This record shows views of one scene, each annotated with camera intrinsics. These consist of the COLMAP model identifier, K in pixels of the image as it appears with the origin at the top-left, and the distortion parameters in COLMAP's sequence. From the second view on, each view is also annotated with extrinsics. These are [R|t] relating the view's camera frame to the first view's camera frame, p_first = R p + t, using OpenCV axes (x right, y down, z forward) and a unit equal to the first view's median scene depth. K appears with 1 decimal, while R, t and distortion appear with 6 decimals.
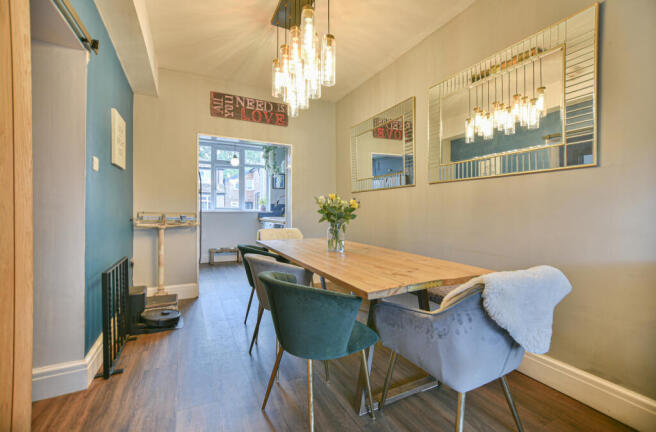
lens RADIAL K [[277.6, 0, 325.8], [0, 277.6, 214.5], [0, 0, 1]] dist [-0.001385, -0.000353]
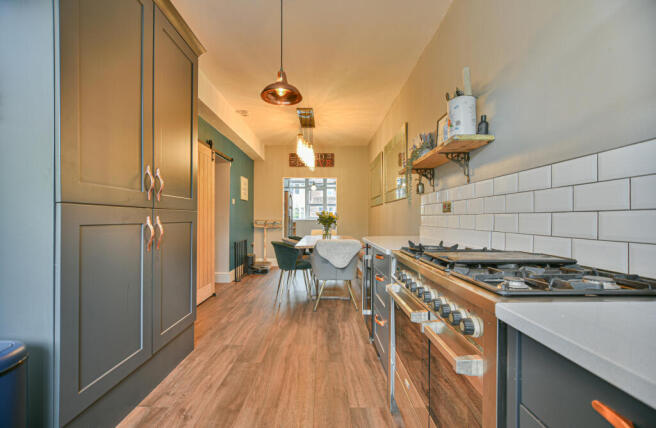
lens RADIAL K [[280.1, 0, 327.2], [0, 280.1, 220.0], [0, 0, 1]] dist [-0.001005, -0.000391]
pose [[0.899729, -0.002496, -0.436441, 0.649375], [-0.001735, 0.999955, -0.009295, 0.009505], [0.436445, 0.009120, 0.899685, -0.575917]]
